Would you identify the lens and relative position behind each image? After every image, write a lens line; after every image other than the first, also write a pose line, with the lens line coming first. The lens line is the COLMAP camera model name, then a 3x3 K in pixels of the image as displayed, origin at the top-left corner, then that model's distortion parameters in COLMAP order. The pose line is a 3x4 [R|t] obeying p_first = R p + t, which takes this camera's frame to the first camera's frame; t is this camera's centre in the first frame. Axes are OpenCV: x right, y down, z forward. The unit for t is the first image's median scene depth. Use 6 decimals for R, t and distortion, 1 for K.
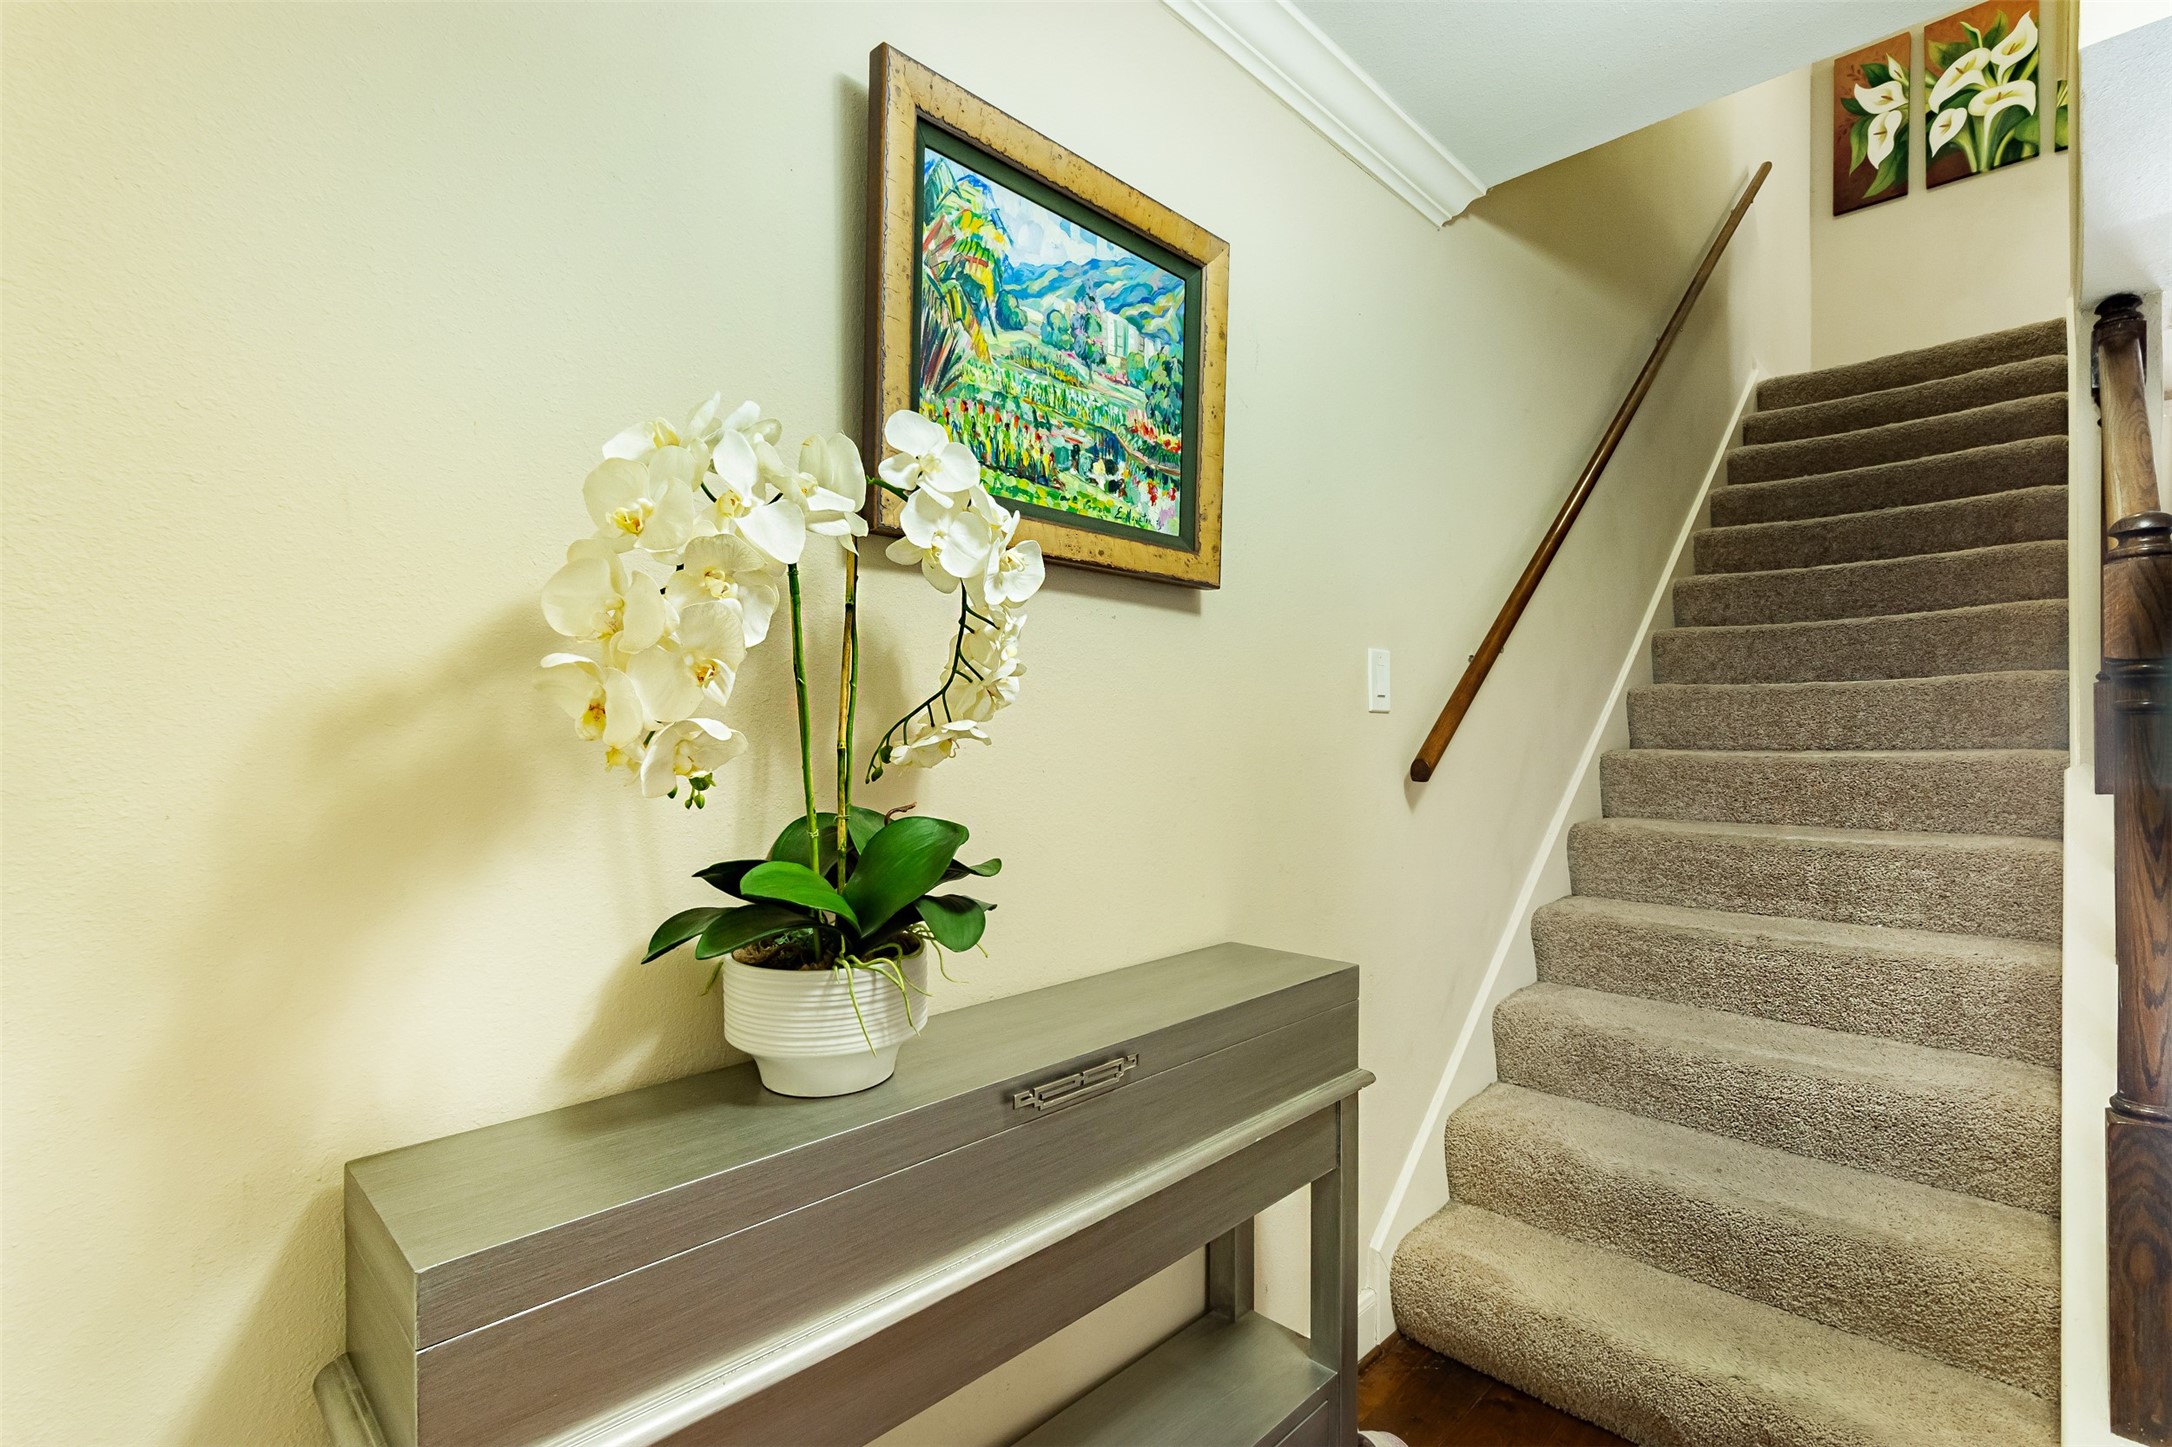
lens RADIAL K [[1006.6, 0, 1086.0], [0, 1006.6, 723.5], [0, 0, 1]] dist [0.004132, 0.000106]
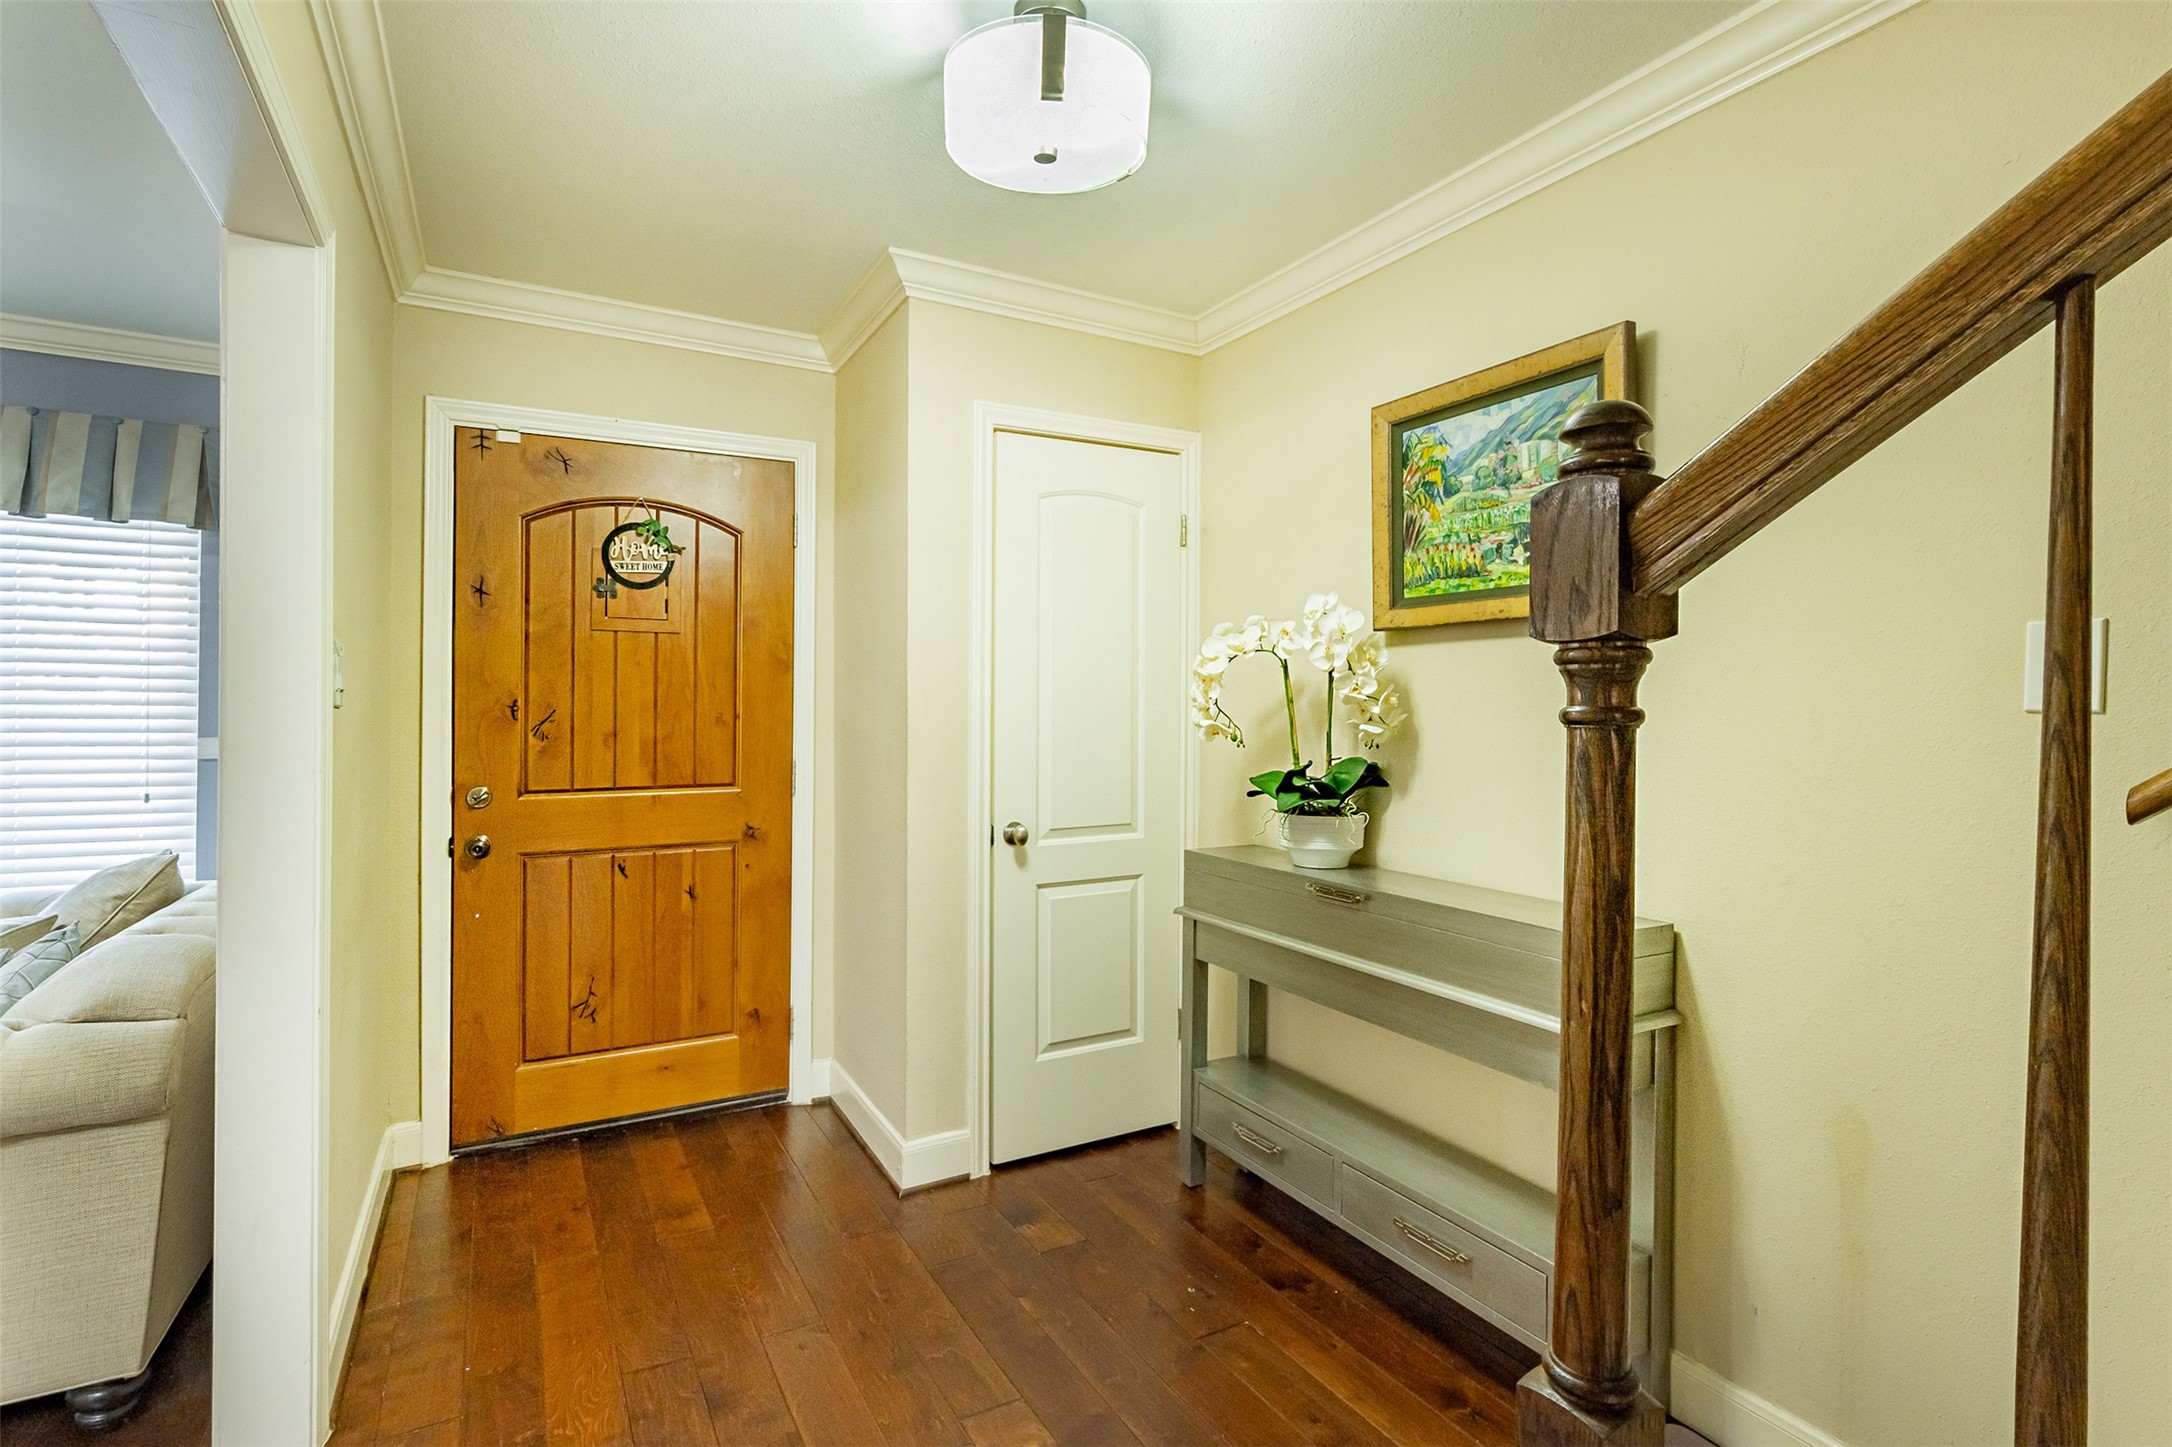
lens RADIAL K [[1006.6, 0, 1086.0], [0, 1006.6, 723.5], [0, 0, 1]] dist [0.004132, 0.000106]
pose [[-0.278641, -0.004364, -0.960385, 1.703066], [-0.019317, 0.999813, 0.001062, 0.010959], [0.960201, 0.018847, -0.278673, 0.853551]]
